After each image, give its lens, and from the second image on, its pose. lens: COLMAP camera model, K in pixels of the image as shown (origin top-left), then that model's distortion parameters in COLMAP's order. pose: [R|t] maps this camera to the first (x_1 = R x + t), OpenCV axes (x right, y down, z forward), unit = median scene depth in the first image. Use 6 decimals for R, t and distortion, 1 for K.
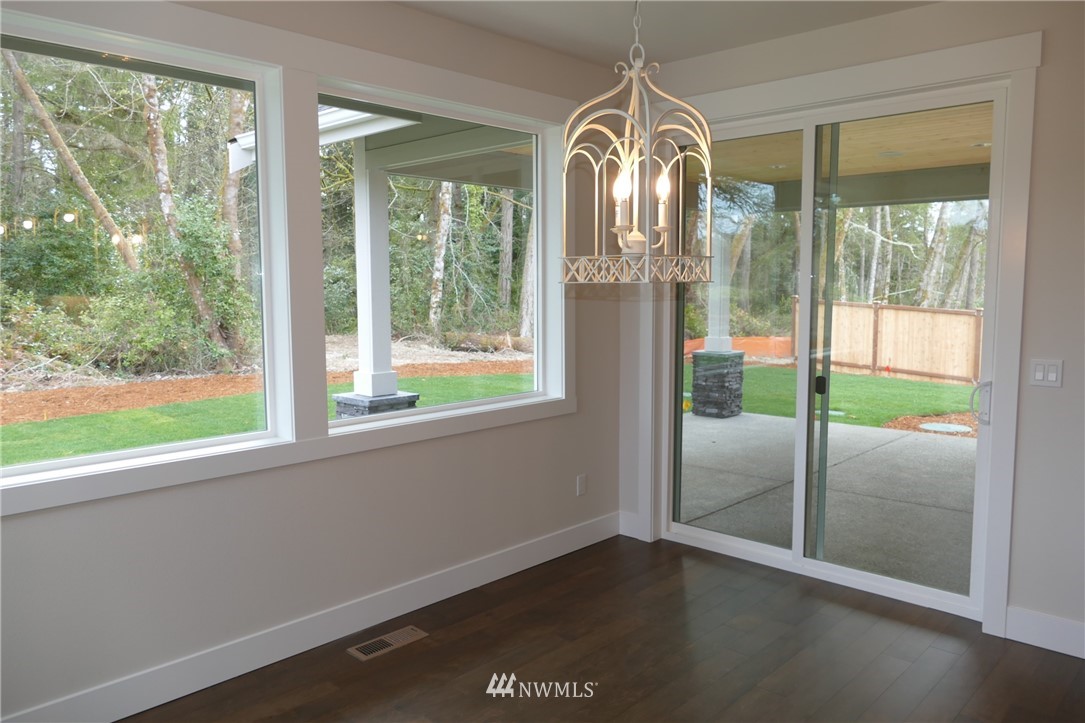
lens RADIAL K [[792.8, 0, 542.5], [0, 792.8, 361.5], [0, 0, 1]] dist [-0.003419, -0.001372]
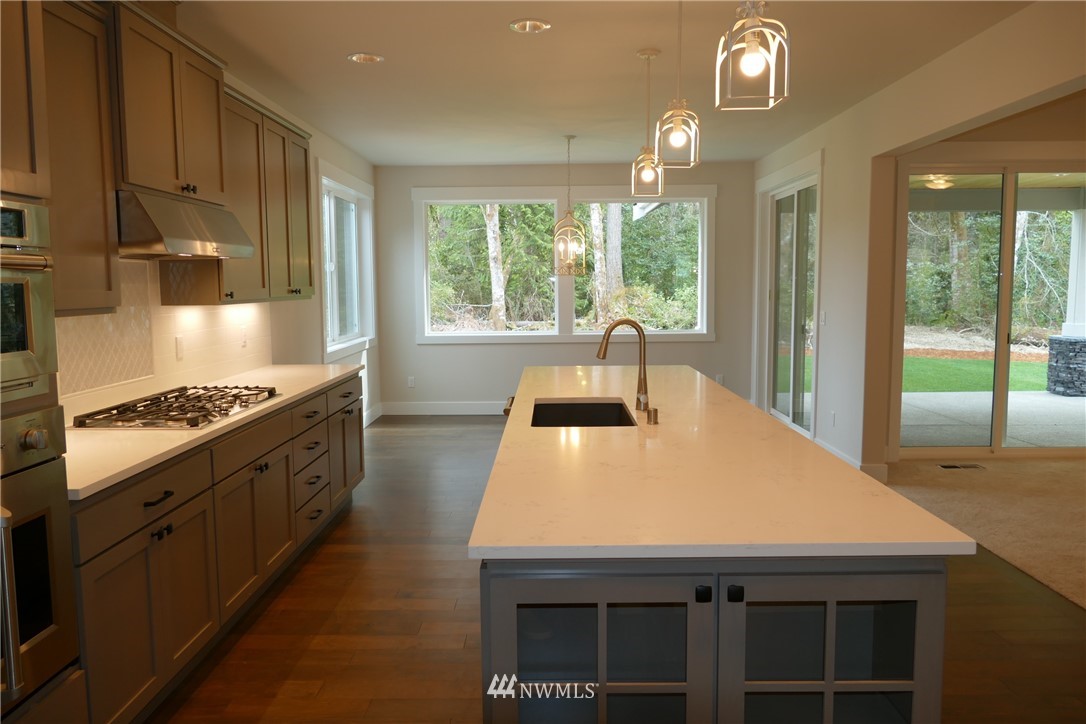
lens RADIAL K [[793.6, 0, 543.0], [0, 793.6, 362.0], [0, 0, 1]] dist [-0.003419, -0.001372]
pose [[0.678675, 0.068659, -0.731222, 0.533485], [-0.065237, 0.997321, 0.033095, 0.034621], [0.731536, 0.025242, 0.681336, -0.290197]]
